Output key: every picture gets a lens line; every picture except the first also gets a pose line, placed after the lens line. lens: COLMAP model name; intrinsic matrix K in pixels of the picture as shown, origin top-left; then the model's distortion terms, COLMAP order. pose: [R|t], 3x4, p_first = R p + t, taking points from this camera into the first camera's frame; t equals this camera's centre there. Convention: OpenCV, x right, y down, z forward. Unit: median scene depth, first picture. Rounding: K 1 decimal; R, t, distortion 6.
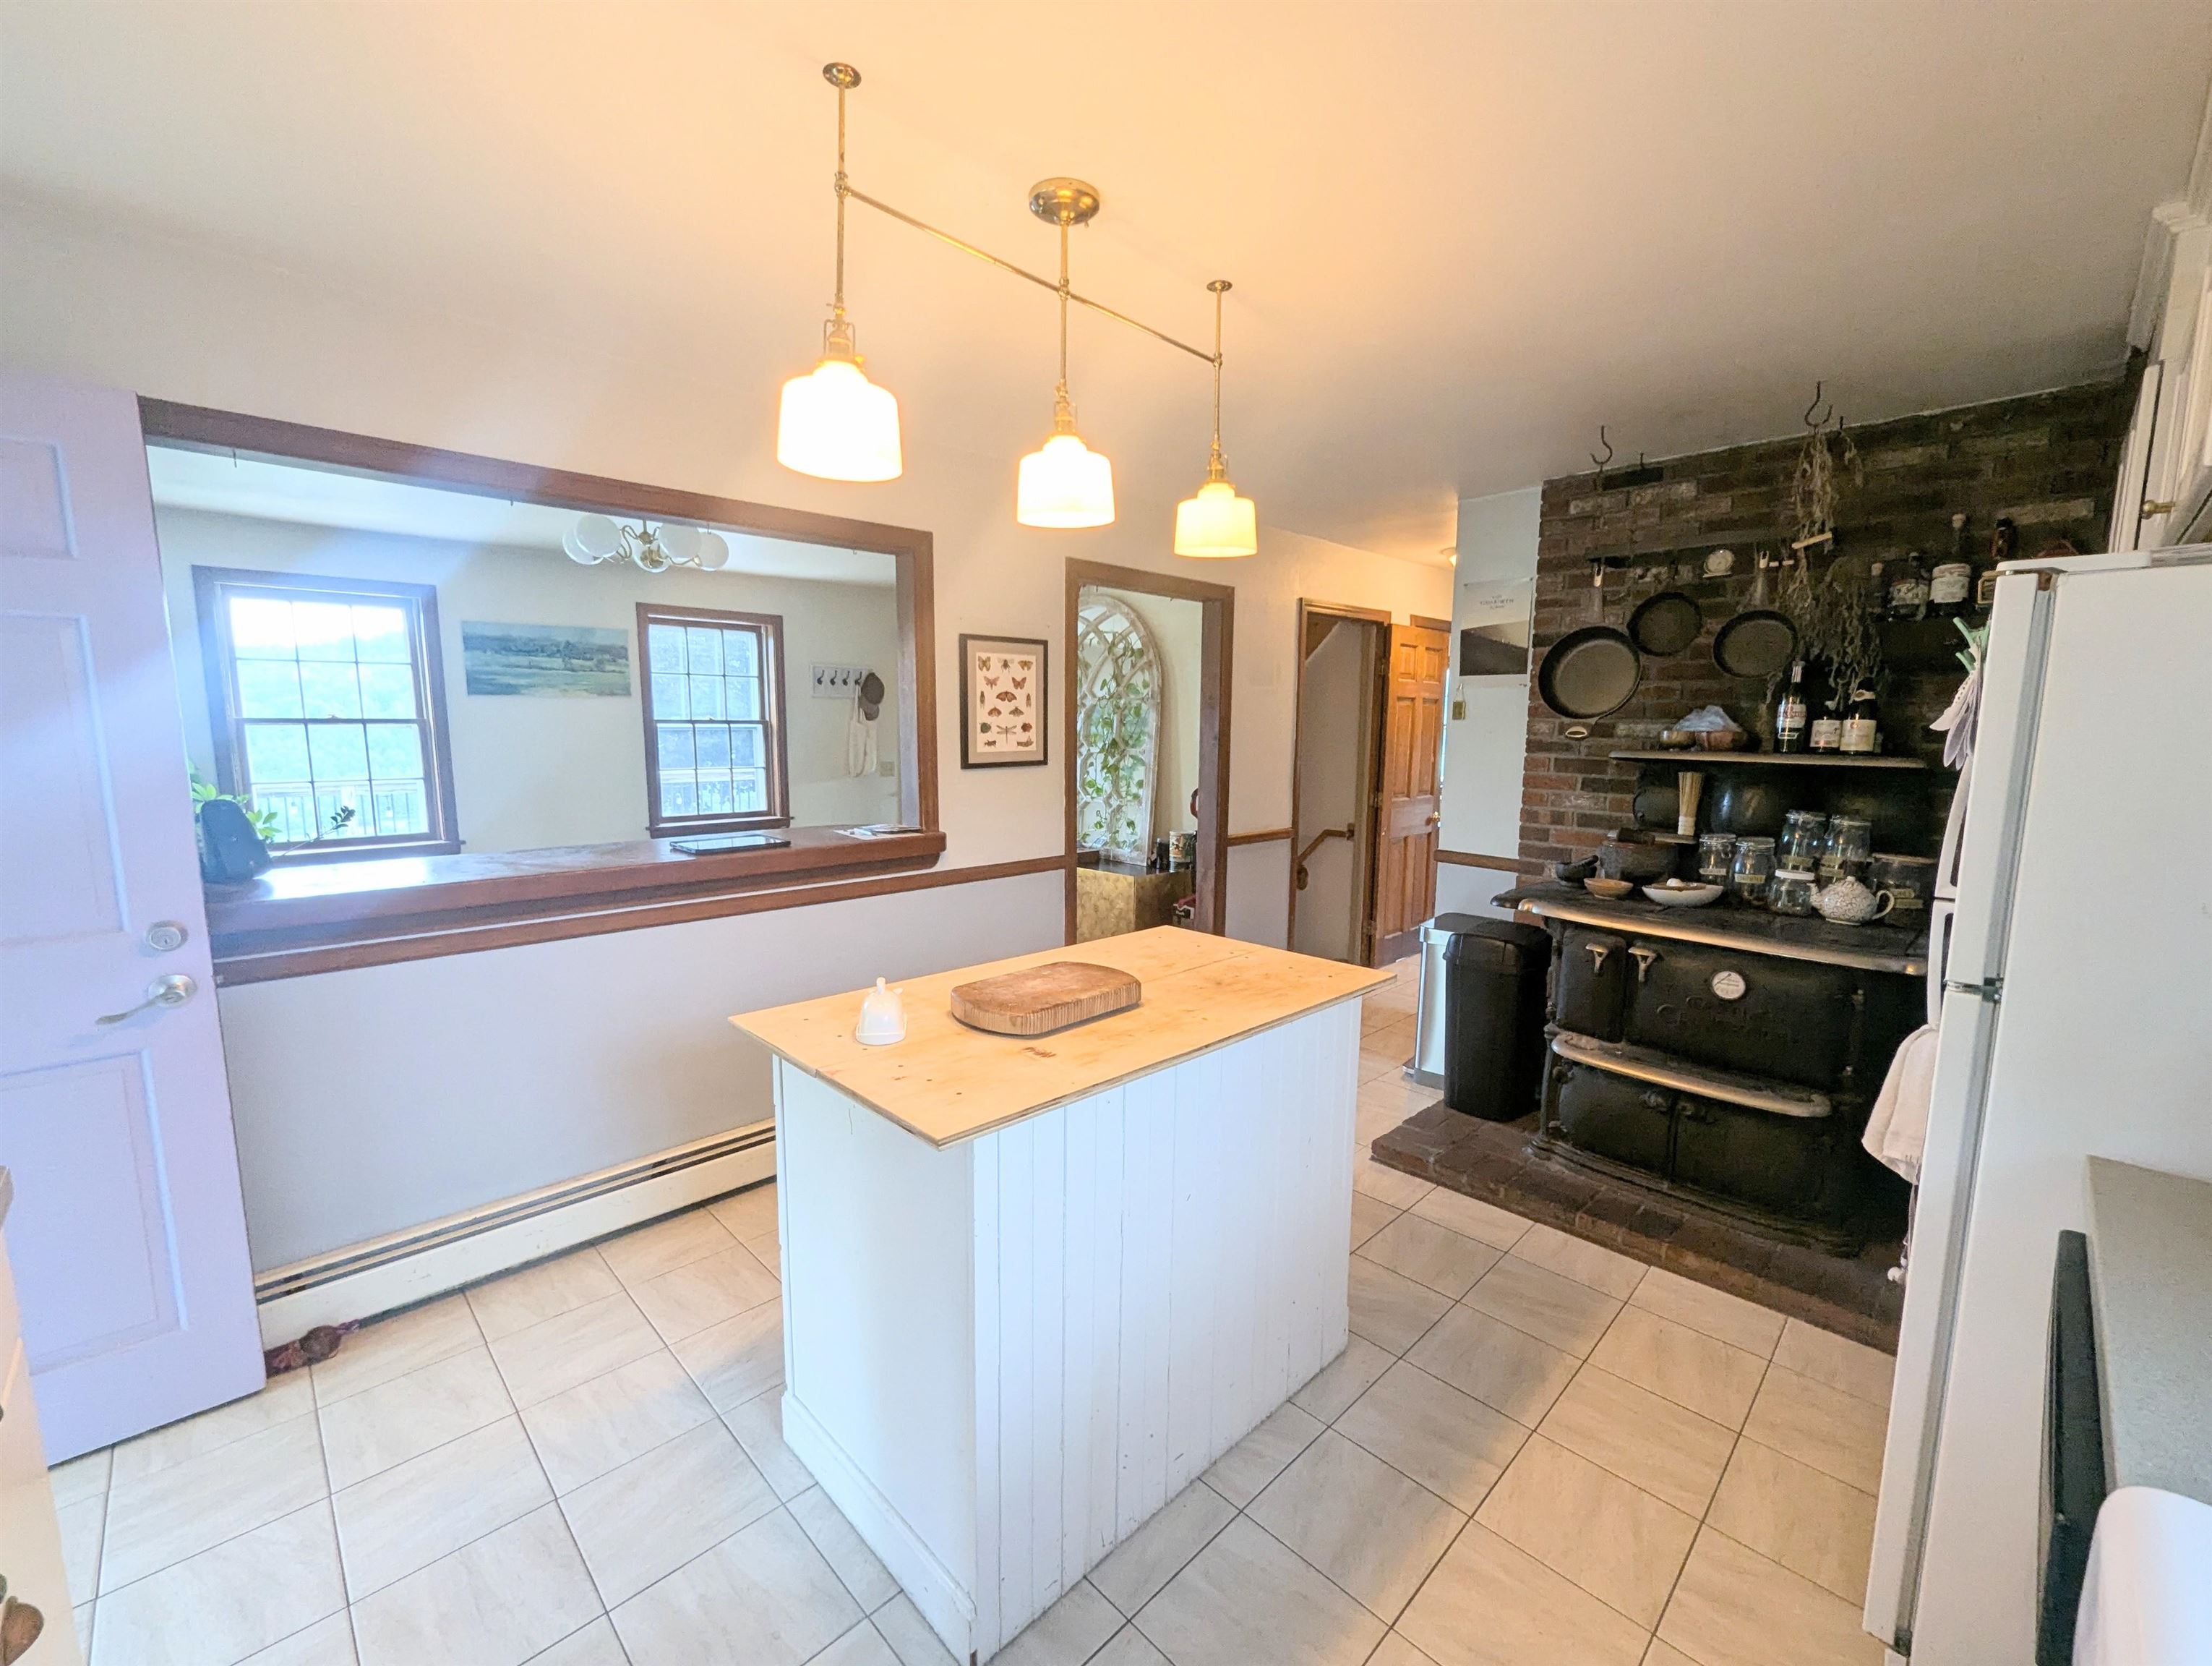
lens RADIAL K [[915.1, 0, 1107.4], [0, 915.1, 844.9], [0, 0, 1]] dist [0.002008, -0.002142]
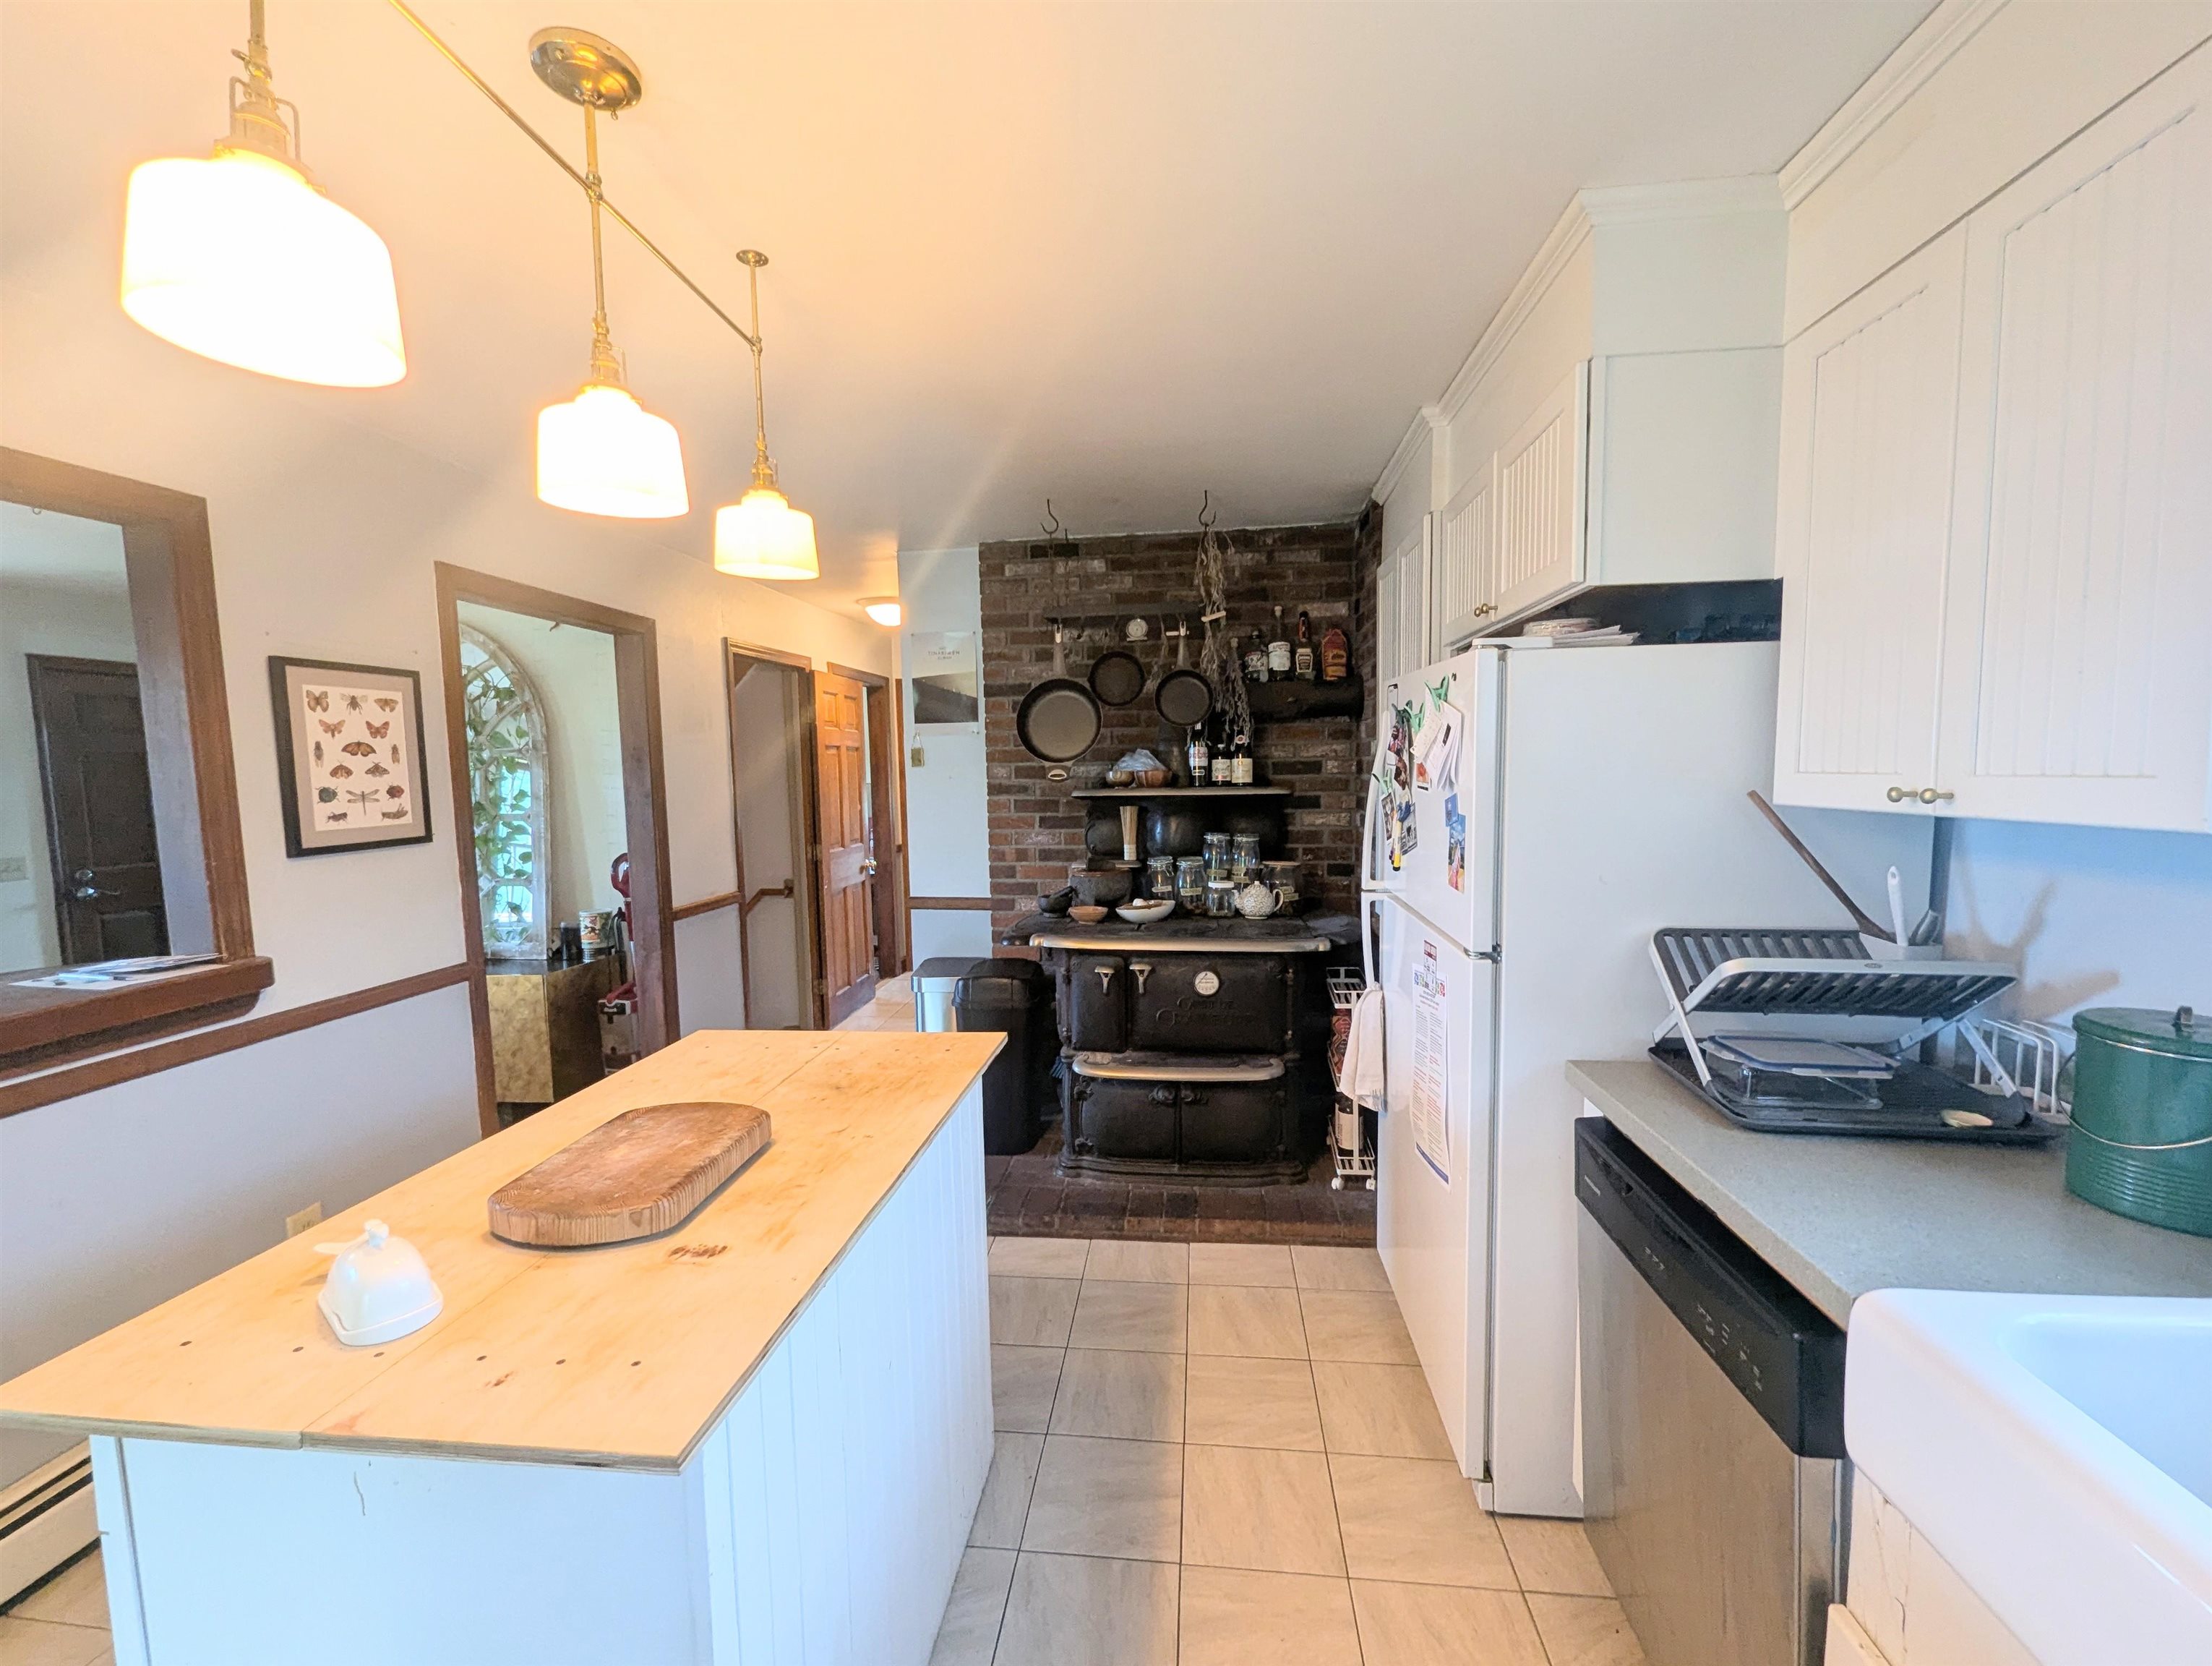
lens RADIAL K [[915.1, 0, 1105.8], [0, 915.1, 846.2], [0, 0, 1]] dist [0.002008, -0.002142]
pose [[0.774324, -0.078891, 0.627852, -0.136682], [0.111107, 0.993734, -0.012162, -0.020387], [-0.622958, 0.079176, 0.778238, 0.132546]]
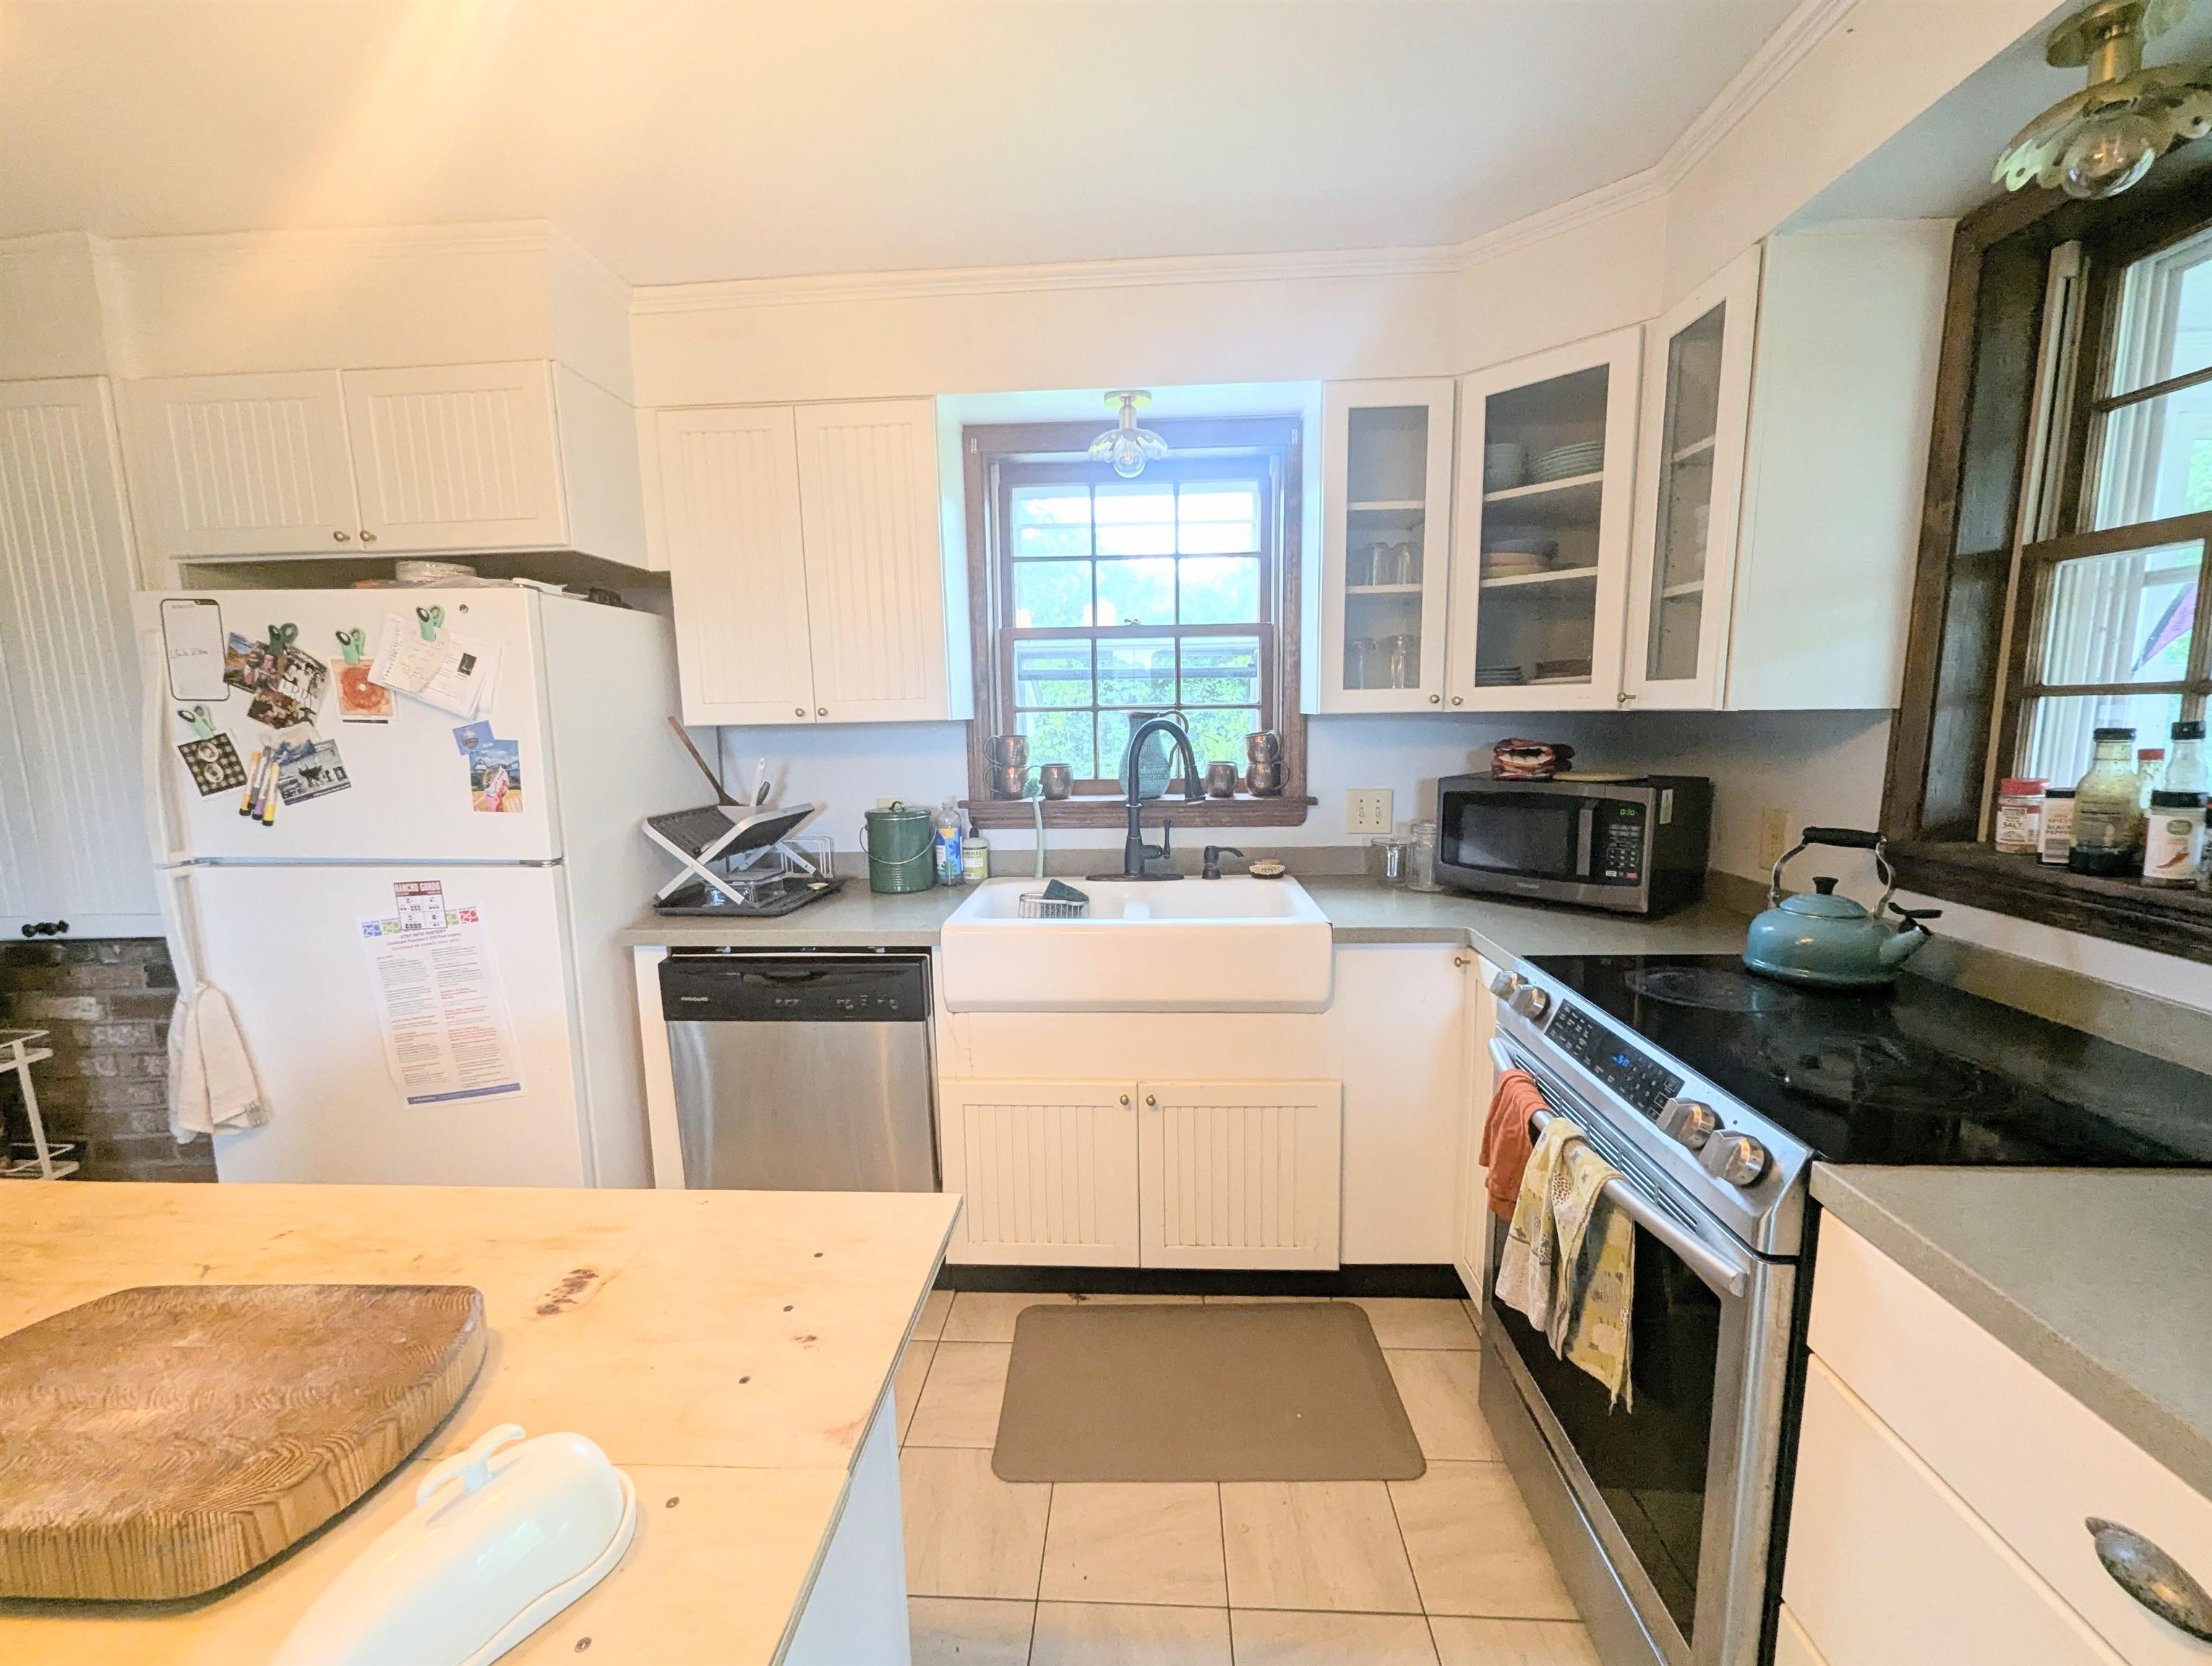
lens RADIAL K [[915.1, 0, 1099.1], [0, 915.1, 843.7], [0, 0, 1]] dist [0.002008, -0.002142]
pose [[-0.663740, -0.103477, 0.740771, -0.347250], [0.114965, 0.964501, 0.237740, -0.057698], [-0.739075, 0.242961, -0.628282, 0.575657]]
